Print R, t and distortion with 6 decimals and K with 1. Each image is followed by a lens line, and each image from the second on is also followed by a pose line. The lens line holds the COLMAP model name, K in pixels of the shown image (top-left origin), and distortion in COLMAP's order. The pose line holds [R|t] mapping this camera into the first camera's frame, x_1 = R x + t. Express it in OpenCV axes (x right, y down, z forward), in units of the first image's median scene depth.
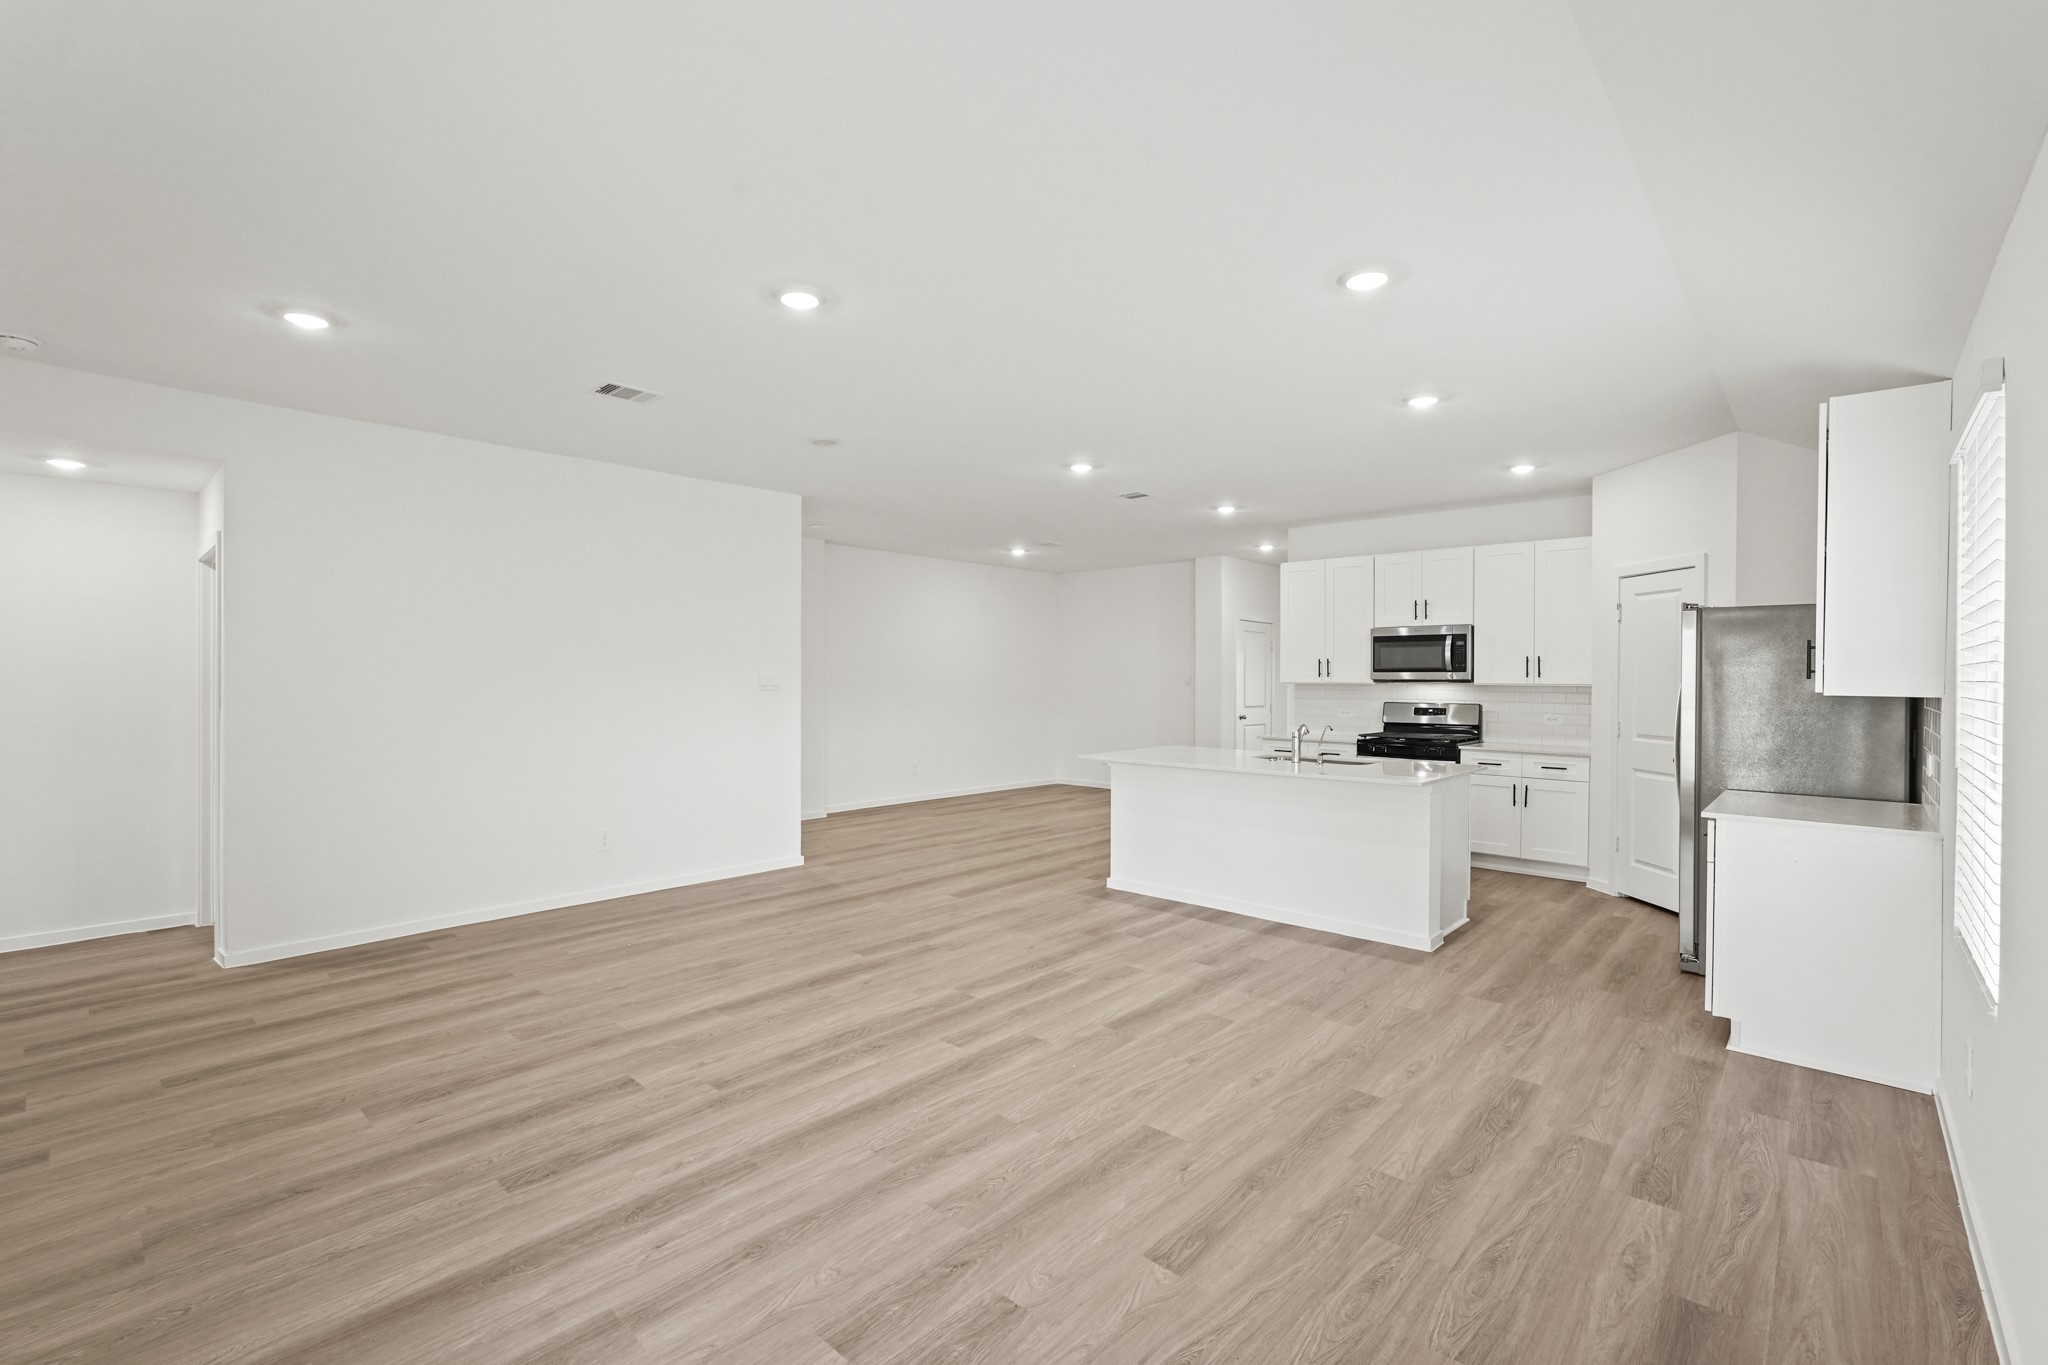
lens RADIAL K [[899.3, 0, 1024.0], [0, 899.3, 682.5], [0, 0, 1]] dist [-0.000226, 0.000262]
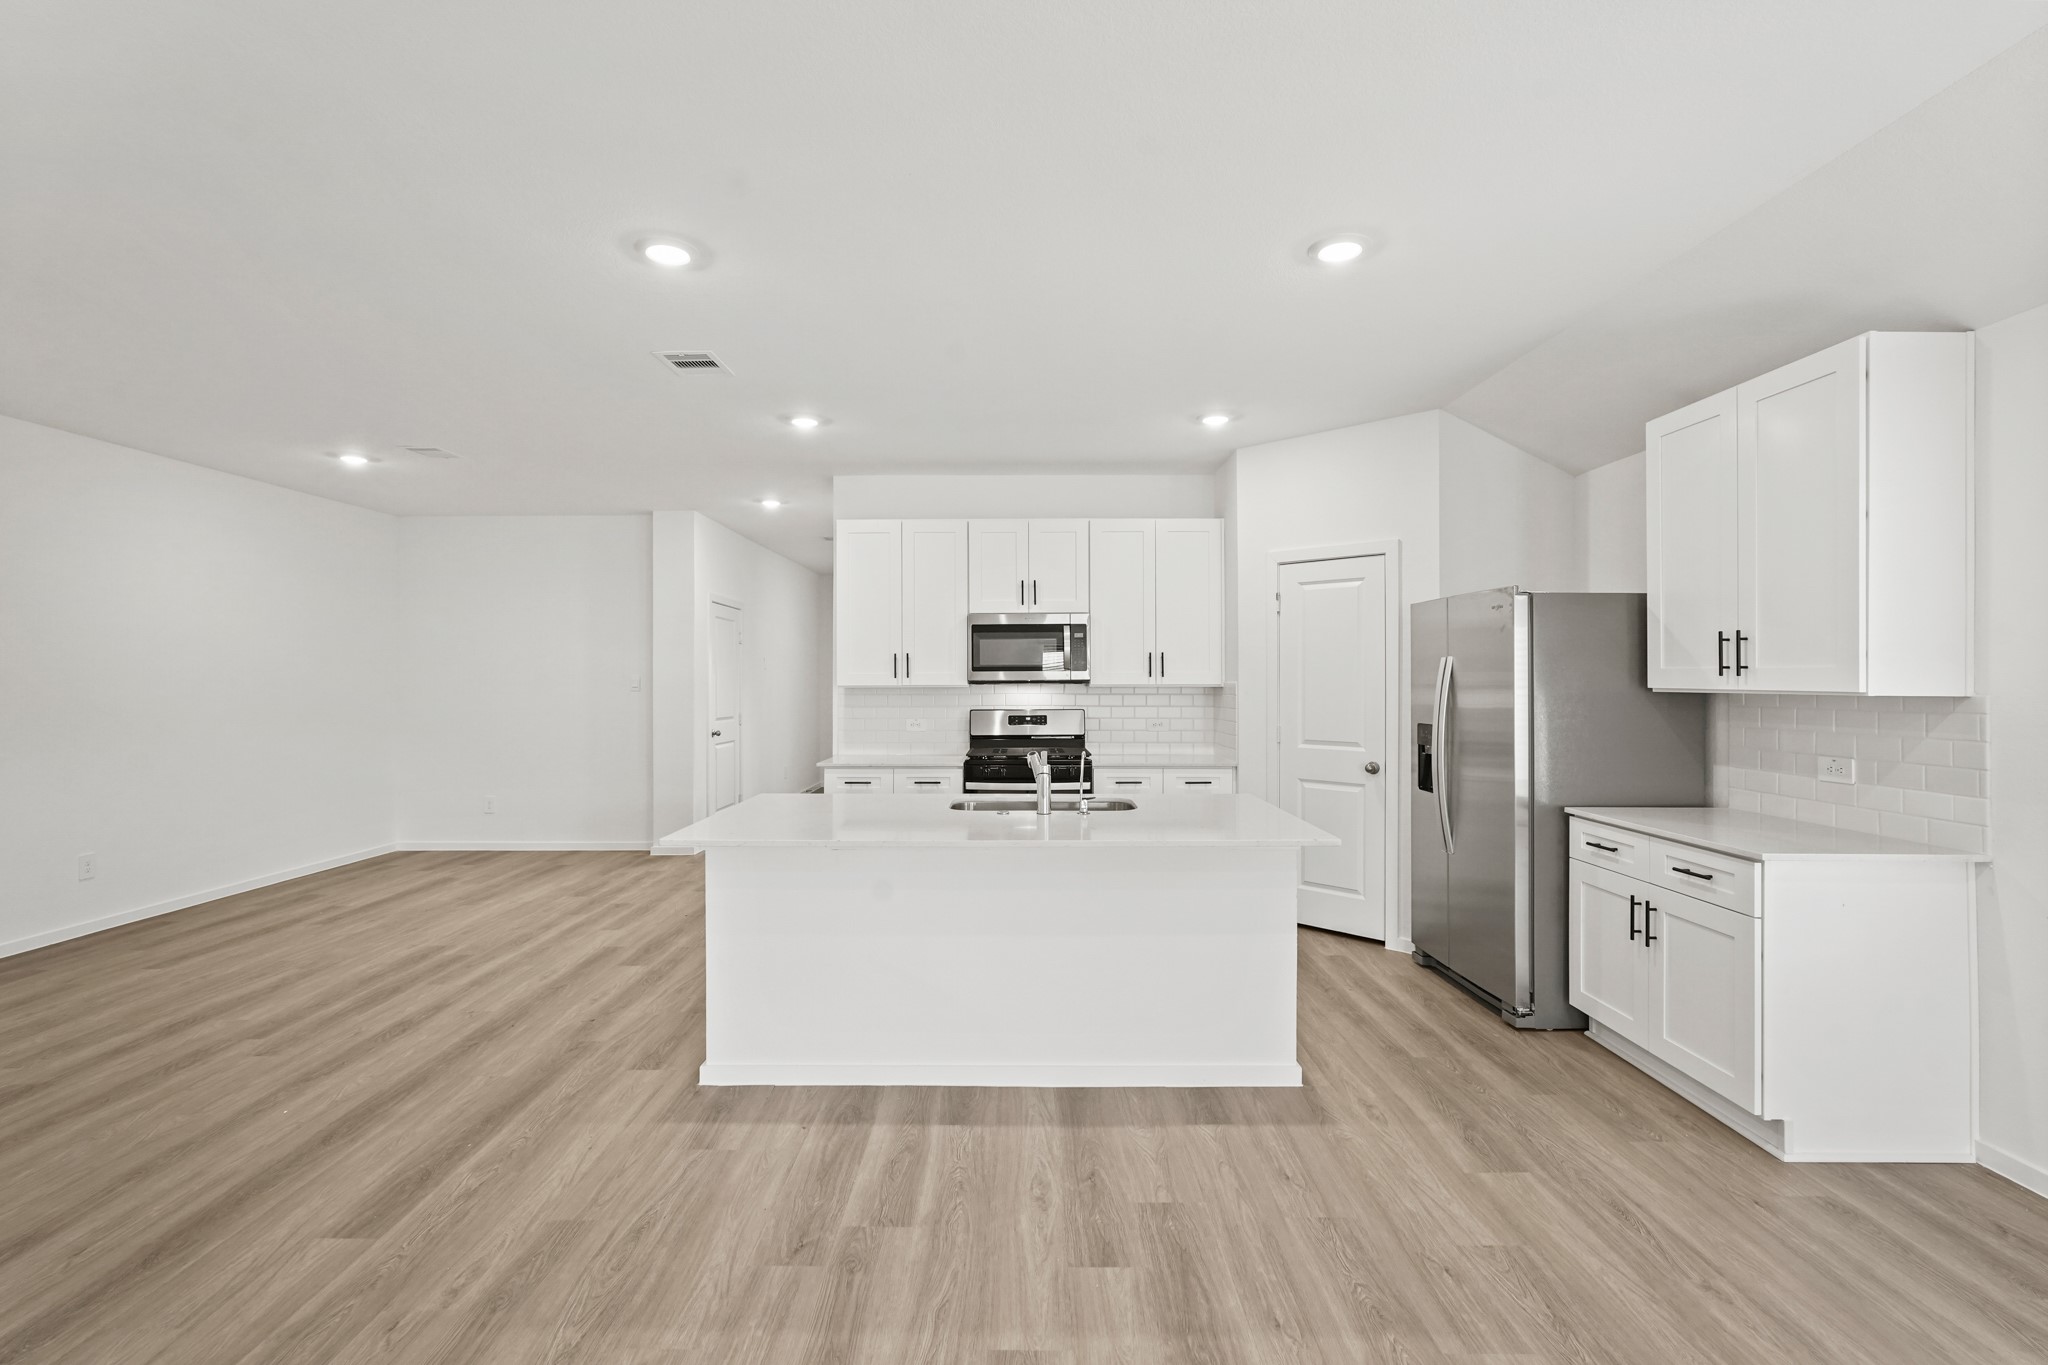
lens RADIAL K [[904.5, 0, 1021.2], [0, 904.5, 668.5], [0, 0, 1]] dist [-0.020574, 0.010055]
pose [[0.743589, 0.003394, 0.668628, -0.154842], [0.008689, 0.999854, -0.014739, -0.003307], [-0.668580, 0.016770, 0.743451, 0.647377]]
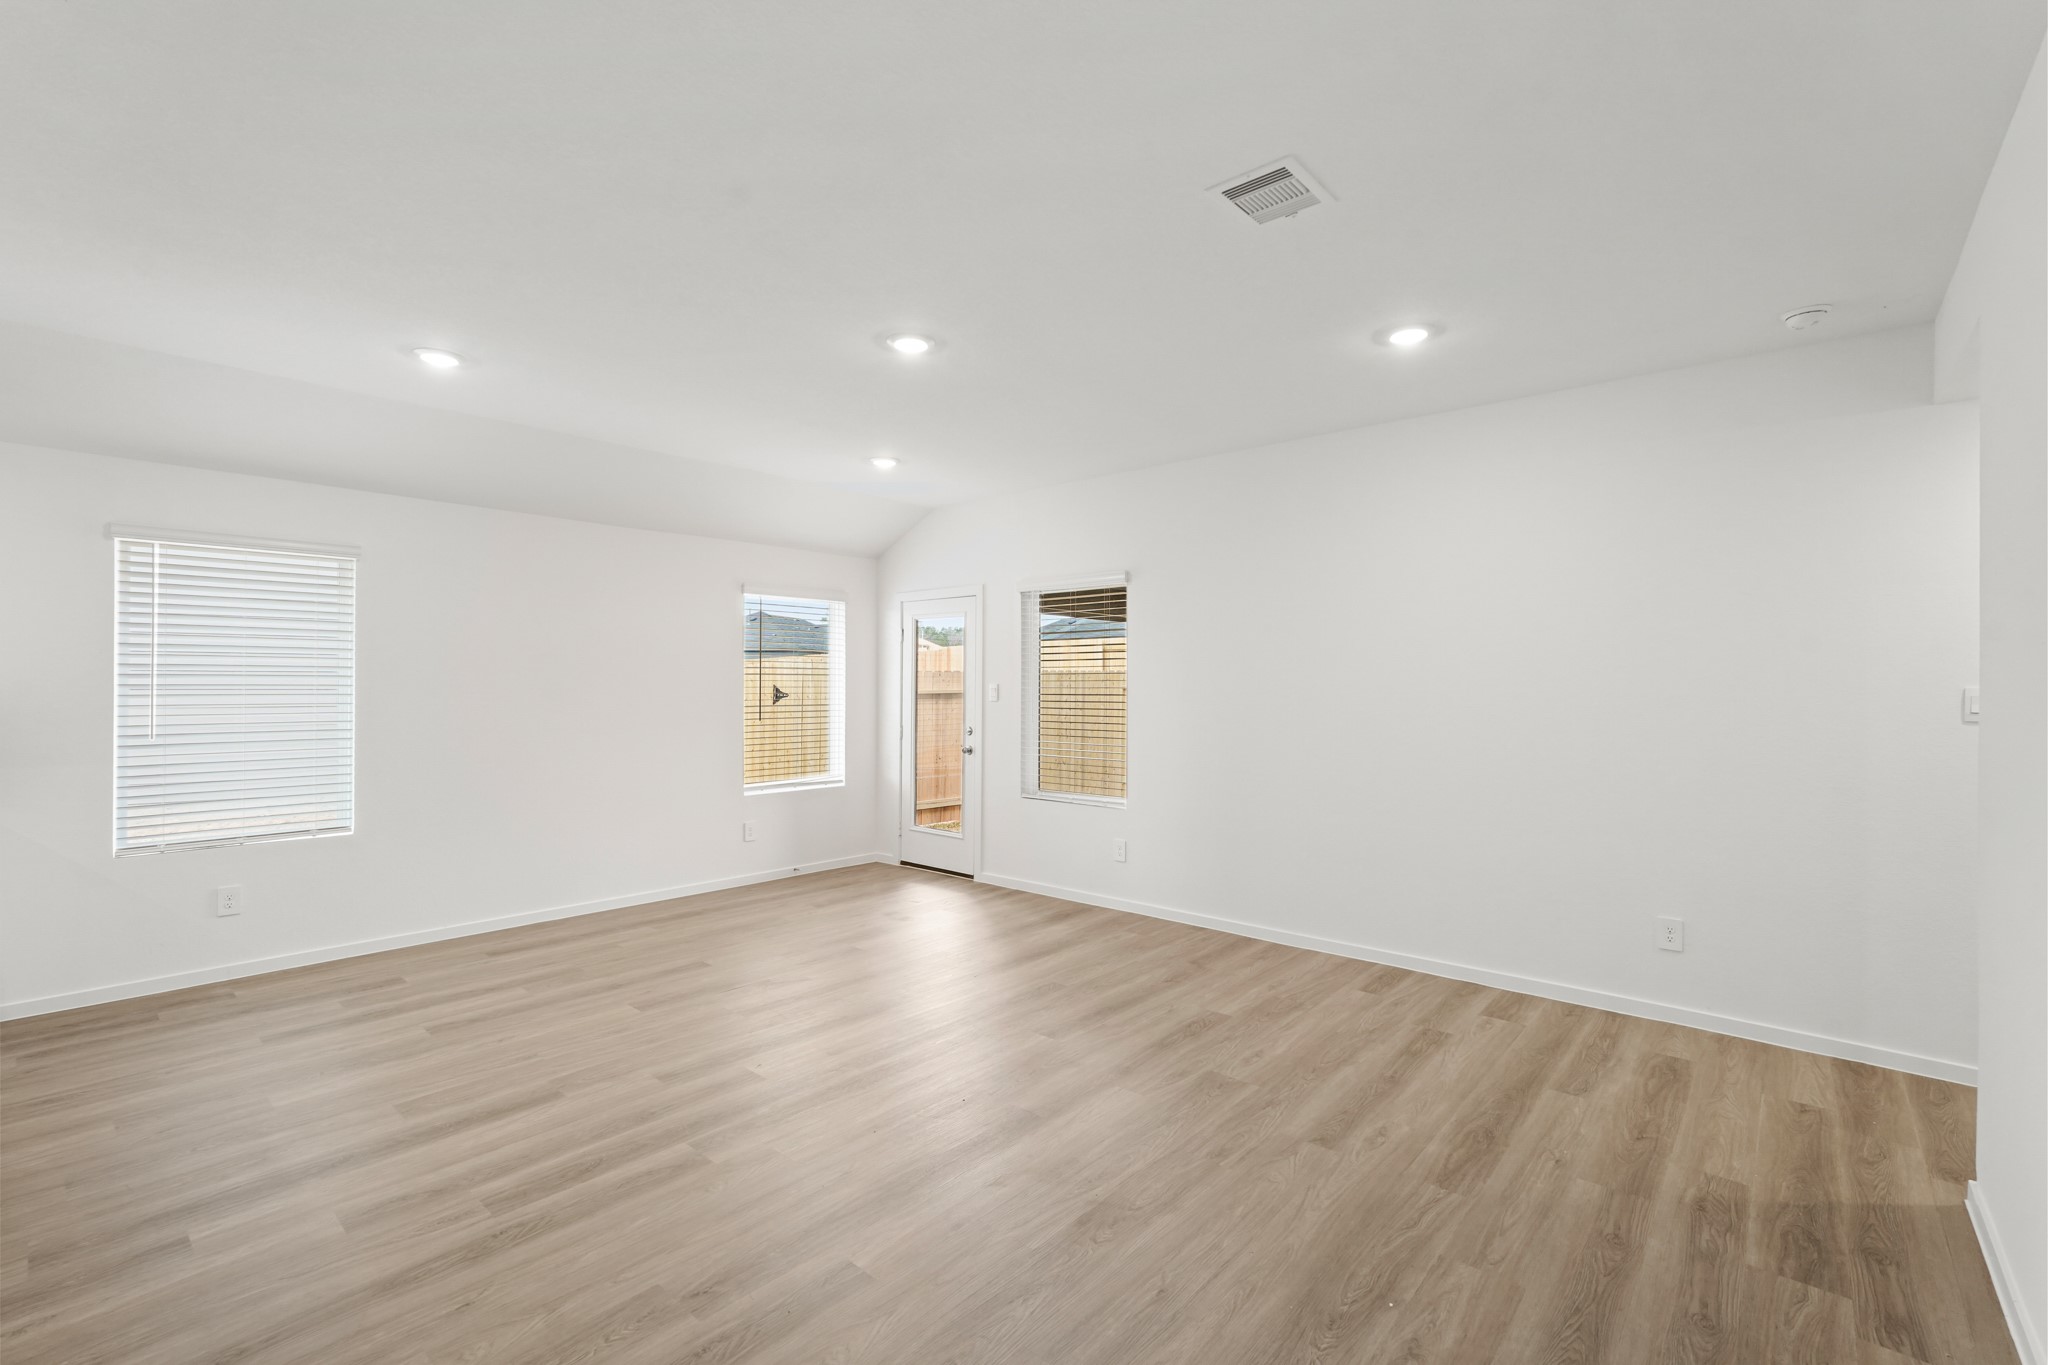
lens RADIAL K [[899.3, 0, 1024.0], [0, 899.3, 682.5], [0, 0, 1]] dist [-0.000226, 0.000262]
pose [[-0.999804, -0.004208, -0.019338, -0.260351], [-0.004278, 0.999984, 0.003611, -0.011110], [0.019323, 0.003693, -0.999806, 1.479591]]
